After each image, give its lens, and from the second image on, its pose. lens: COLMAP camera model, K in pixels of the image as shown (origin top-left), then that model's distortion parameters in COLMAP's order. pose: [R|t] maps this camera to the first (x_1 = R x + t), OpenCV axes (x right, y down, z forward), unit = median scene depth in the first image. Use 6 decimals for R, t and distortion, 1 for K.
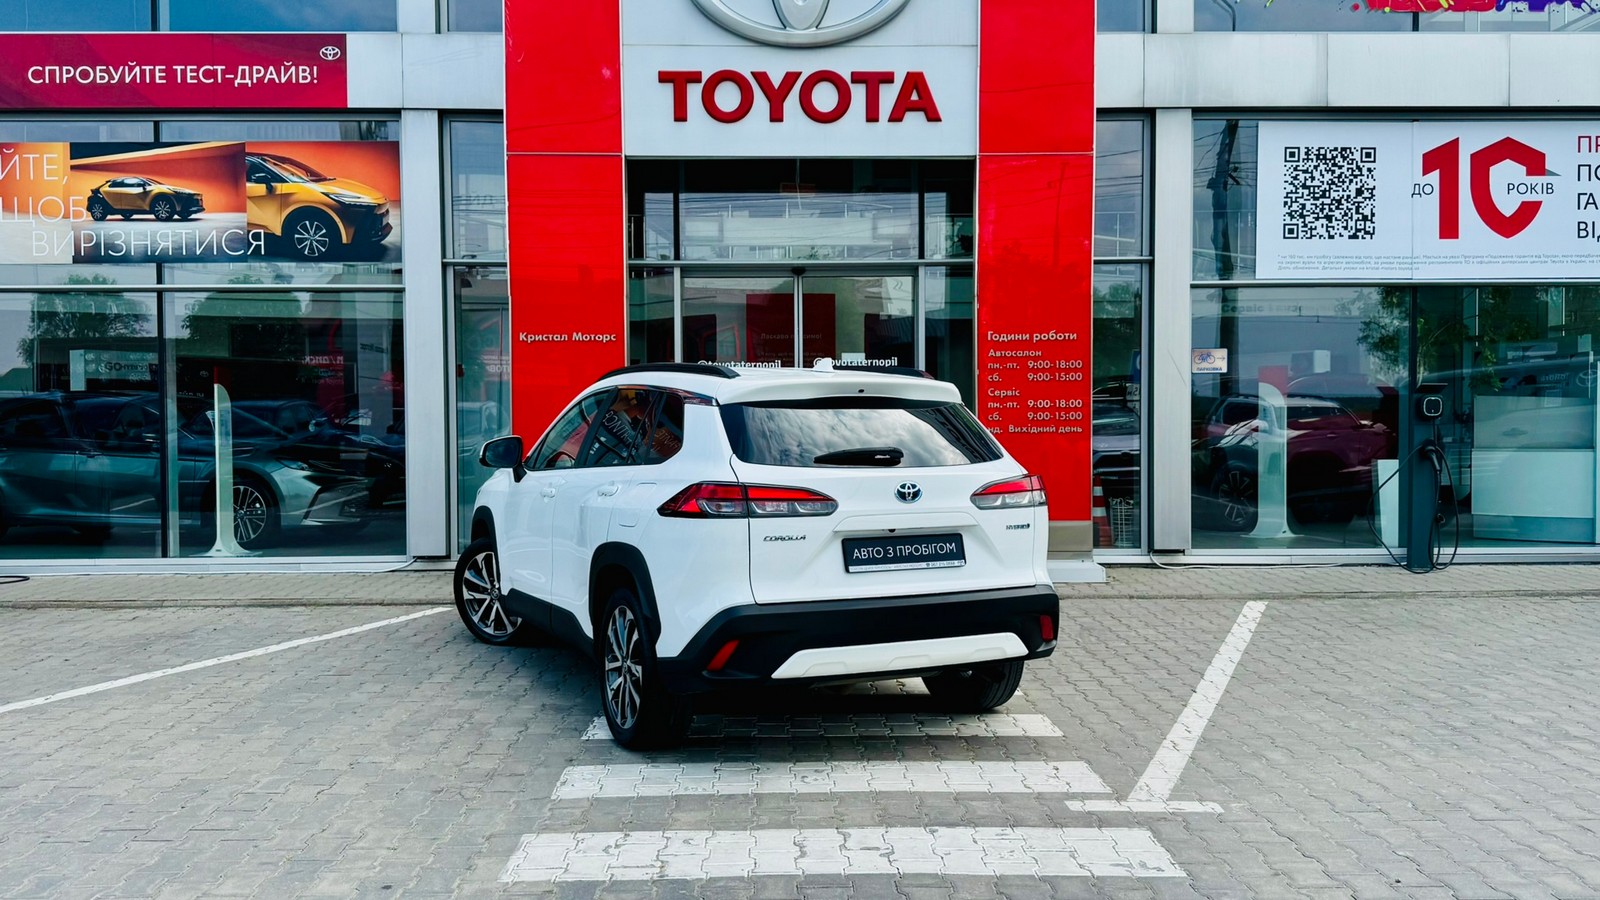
lens RADIAL K [[1342.2, 0, 795.0], [0, 1342.2, 452.7], [0, 0, 1]] dist [0.126188, -0.239949]
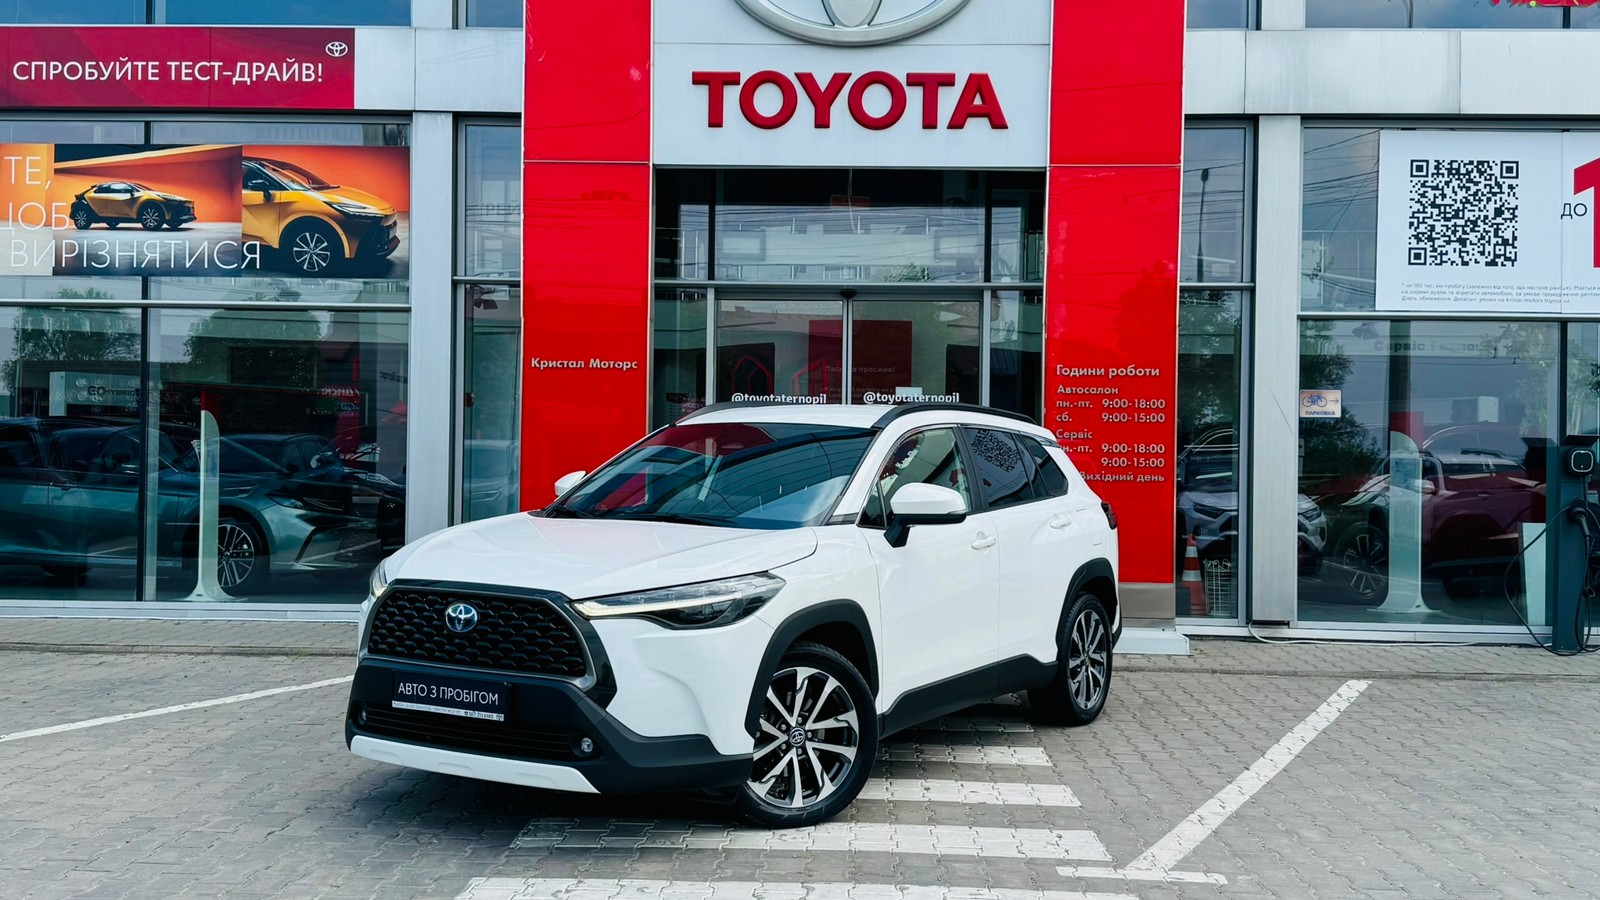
lens RADIAL K [[1608.8, 0, 803.8], [0, 1608.8, 454.3], [0, 0, 1]] dist [0.159165, -0.337847]
pose [[0.997963, 0.019415, -0.060764, 0.043286], [-0.021582, 0.999147, -0.035200, 0.009035], [0.060029, 0.036440, 0.997531, -0.062120]]
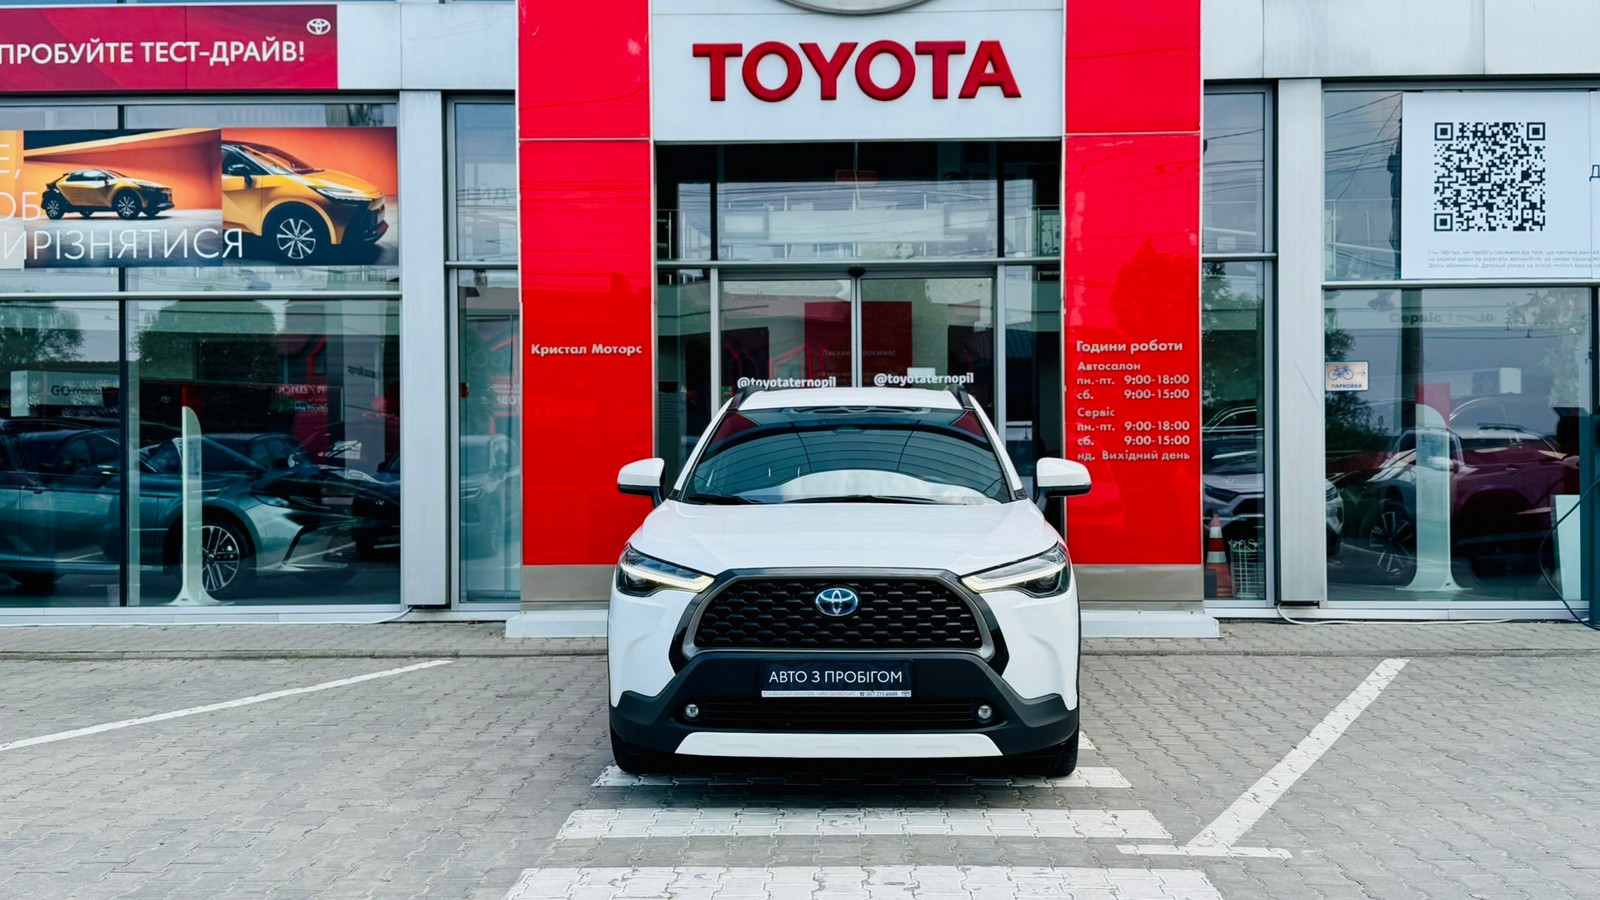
lens RADIAL K [[1692.6, 0, 808.1], [0, 1692.6, 453.3], [0, 0, 1]] dist [0.158117, -0.337298]
pose [[0.999020, -0.000630, -0.044267, 0.021088], [-0.000795, 0.999482, -0.032169, 0.015373], [0.044264, 0.032172, 0.998502, -0.078530]]
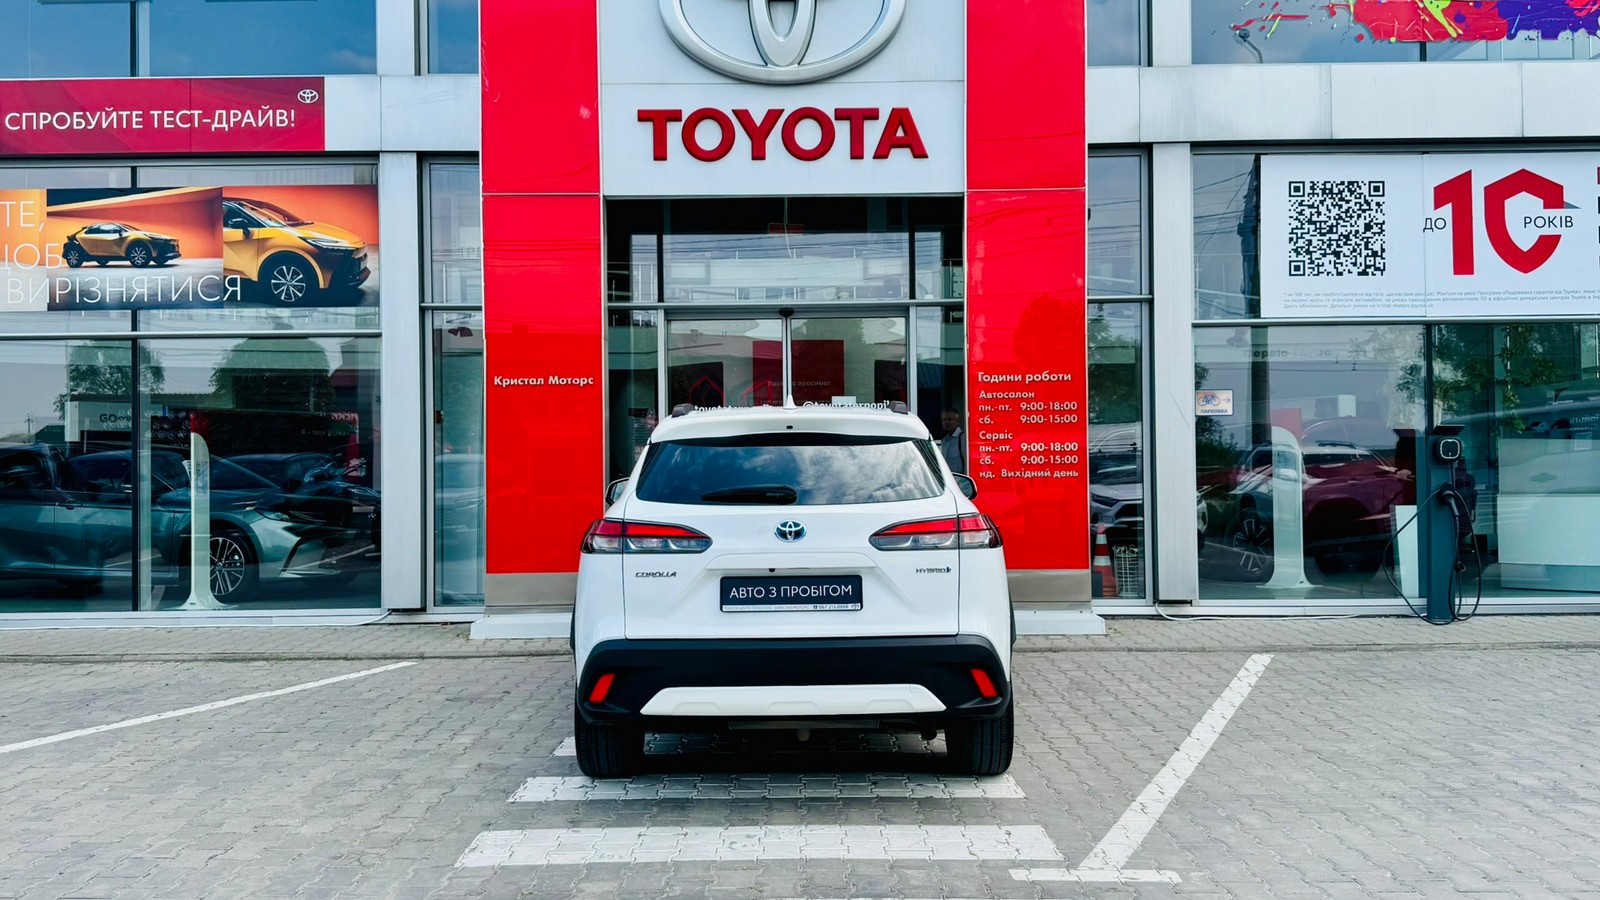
lens RADIAL K [[1353.2, 0, 800.0], [0, 1353.2, 450.0], [0, 0, 1]] dist [0.129103, -0.248311]
pose [[0.999650, -0.005145, -0.025961, 0.040397], [0.004040, 0.999091, -0.042428, 0.006002], [0.026156, 0.042308, 0.998762, 0.029266]]
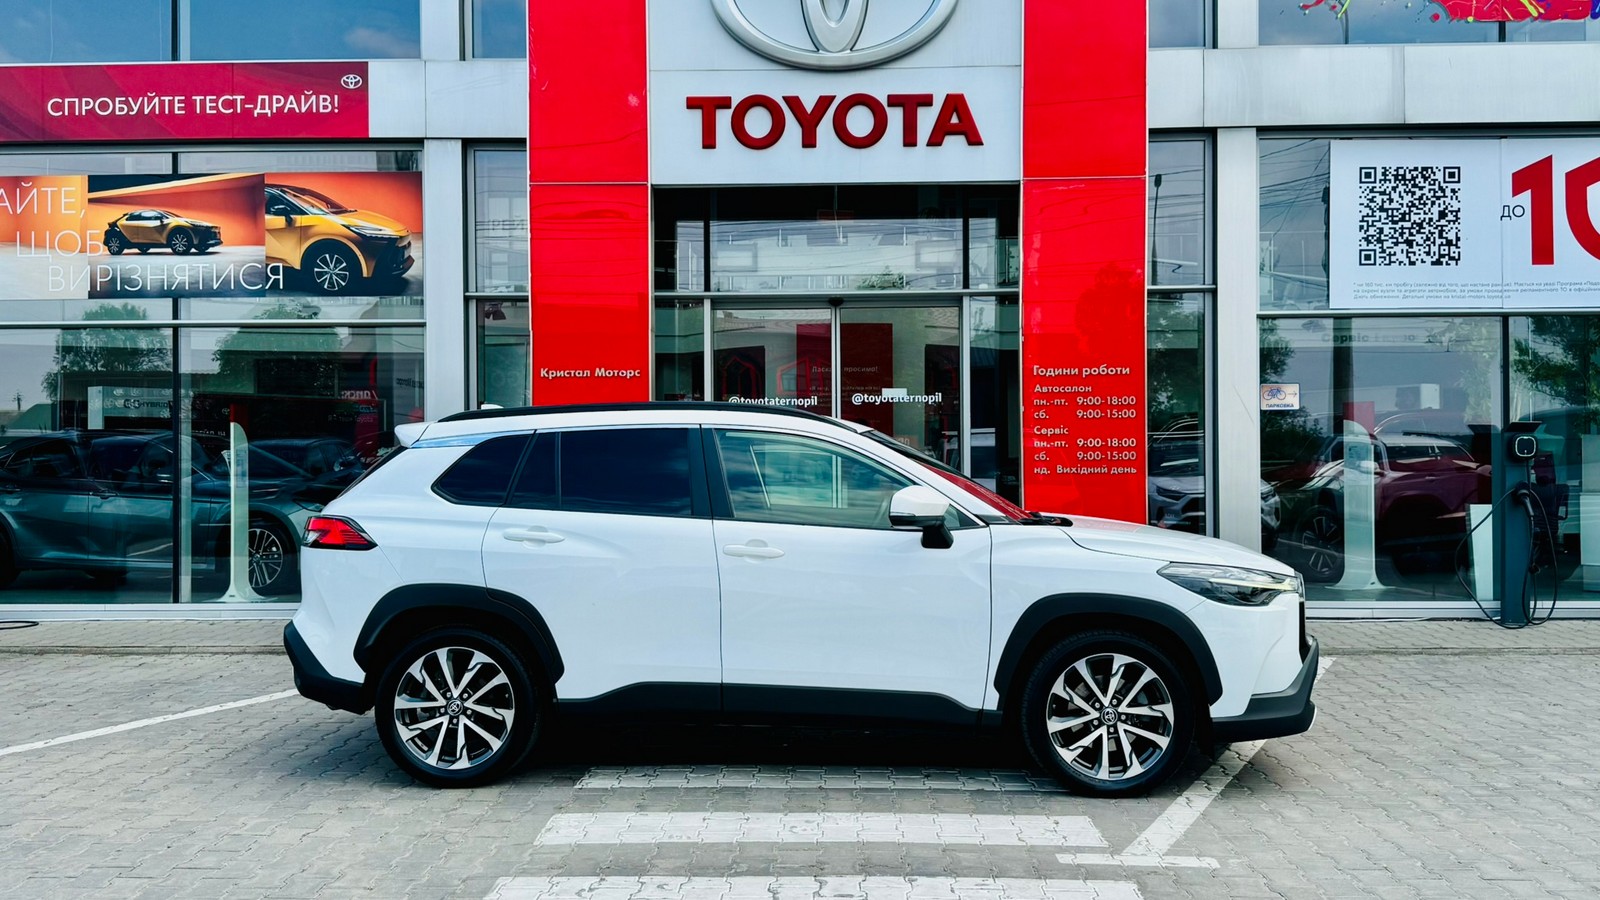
lens RADIAL K [[1486.4, 0, 796.8], [0, 1486.4, 442.8], [0, 0, 1]] dist [0.146424, -0.302650]
pose [[0.998486, 0.000282, -0.055015, 0.035488], [-0.002225, 0.999376, -0.035250, 0.000628], [0.054970, 0.035319, 0.997863, -0.045727]]
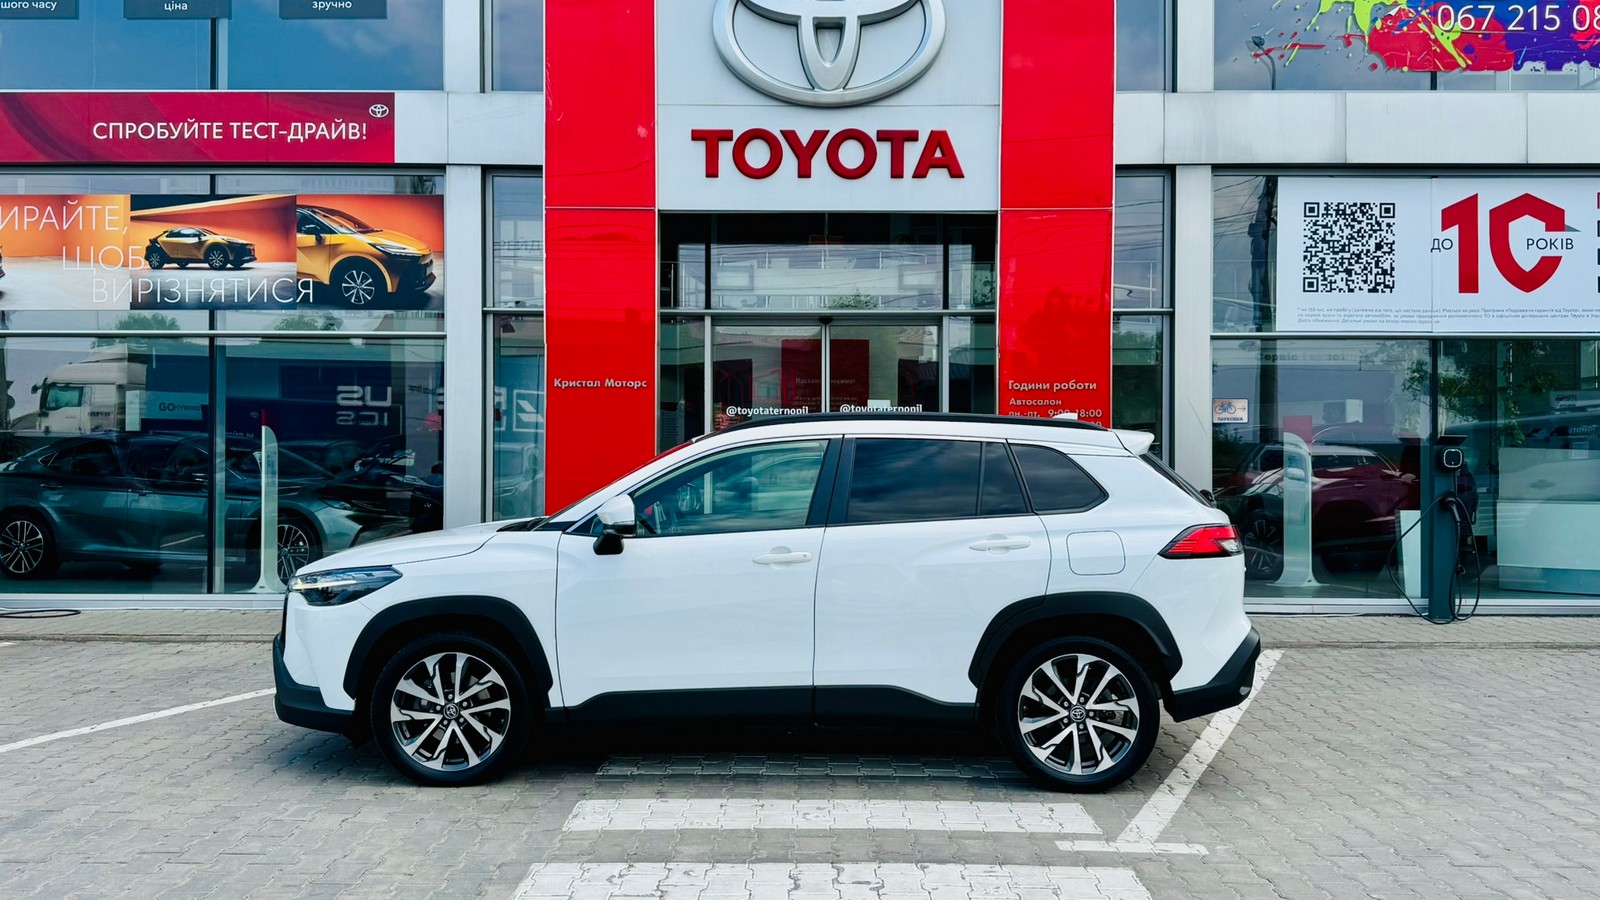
lens RADIAL K [[1343.1, 0, 801.2], [0, 1343.1, 445.4], [0, 0, 1]] dist [0.133947, -0.257561]
pose [[0.999521, 0.008533, -0.029738, 0.016340], [-0.009592, 0.999318, -0.035664, -0.002898], [0.029414, 0.035932, 0.998921, -0.025894]]
